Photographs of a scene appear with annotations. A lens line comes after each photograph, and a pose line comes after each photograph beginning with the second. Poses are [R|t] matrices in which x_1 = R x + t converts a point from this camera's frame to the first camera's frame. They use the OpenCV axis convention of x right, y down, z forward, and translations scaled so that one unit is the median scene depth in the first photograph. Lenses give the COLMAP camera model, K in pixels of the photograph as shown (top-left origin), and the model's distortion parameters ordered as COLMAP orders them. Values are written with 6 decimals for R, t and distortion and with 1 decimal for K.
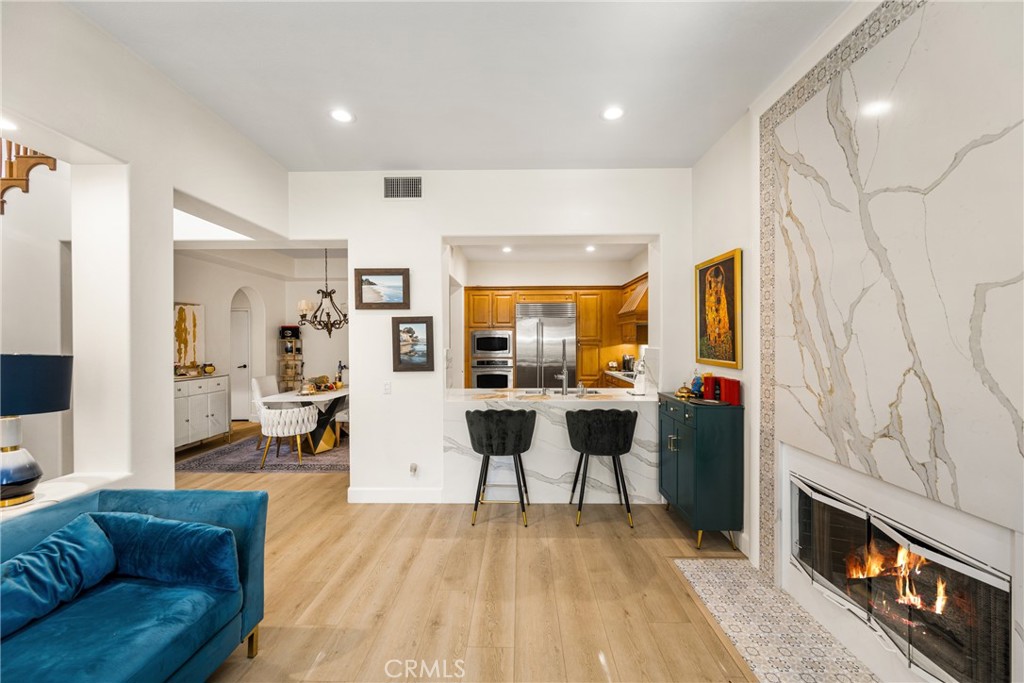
lens RADIAL K [[408.4, 0, 509.2], [0, 408.4, 341.4], [0, 0, 1]] dist [-0.001652, 0.000166]
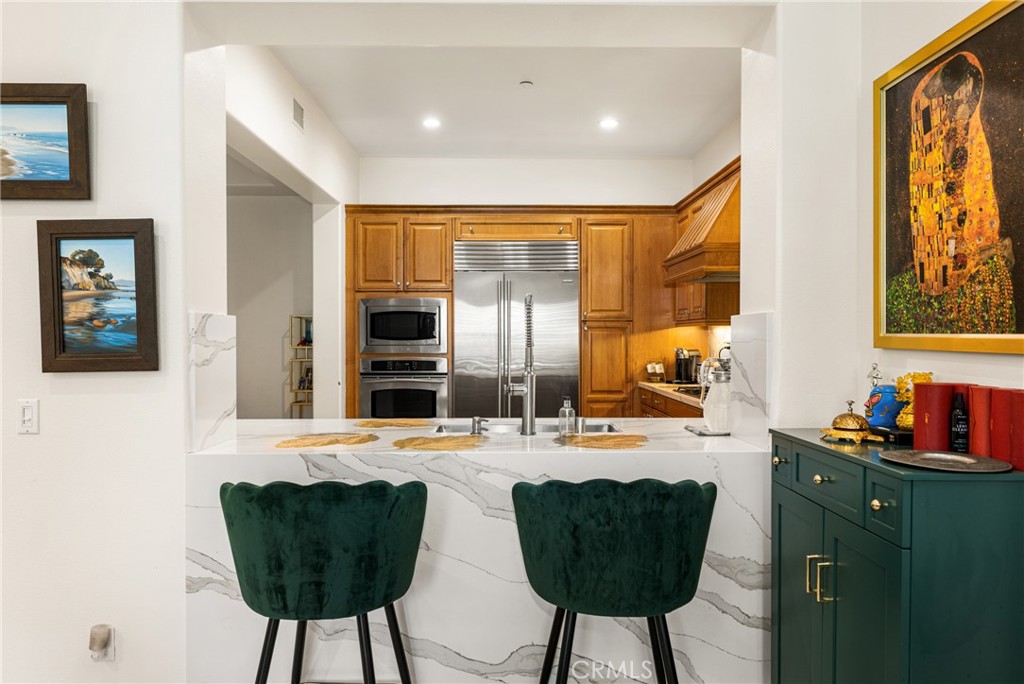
lens RADIAL K [[693.0, 0, 511.5], [0, 693.0, 347.2], [0, 0, 1]] dist [-0.011713, 0.005507]
pose [[0.999251, 0.003212, 0.038551, 0.117723], [-0.003620, 0.999938, 0.010532, 0.049529], [-0.038515, -0.010664, 0.999201, 0.423476]]
